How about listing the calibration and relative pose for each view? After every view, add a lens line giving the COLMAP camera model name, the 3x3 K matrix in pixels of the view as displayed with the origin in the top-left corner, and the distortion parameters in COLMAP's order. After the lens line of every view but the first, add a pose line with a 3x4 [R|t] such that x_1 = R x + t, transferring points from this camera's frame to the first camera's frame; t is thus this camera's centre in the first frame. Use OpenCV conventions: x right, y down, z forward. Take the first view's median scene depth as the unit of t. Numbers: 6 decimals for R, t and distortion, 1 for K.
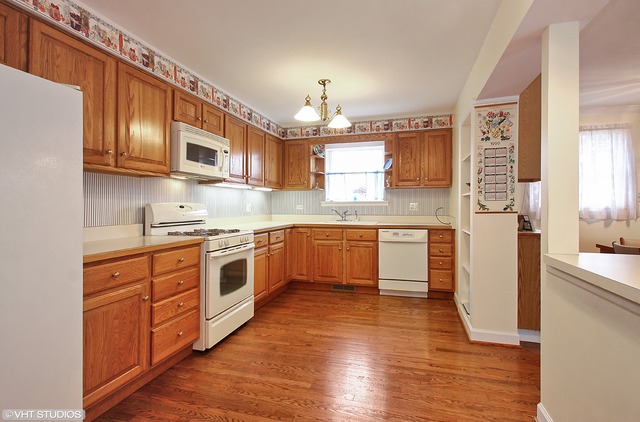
lens RADIAL K [[320.1, 0, 317.7], [0, 320.1, 206.0], [0, 0, 1]] dist [0.005423, 0.000150]
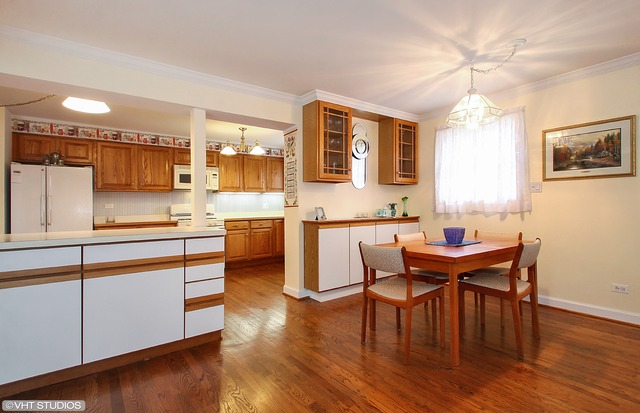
lens RADIAL K [[302.5, 0, 318.6], [0, 302.5, 206.8], [0, 0, 1]] dist [0.000977, -0.000245]
pose [[0.812109, -0.014483, -0.583327, 1.451598], [0.017015, 0.999855, -0.001136, 0.025696], [0.583258, -0.009003, 0.812237, -0.042541]]
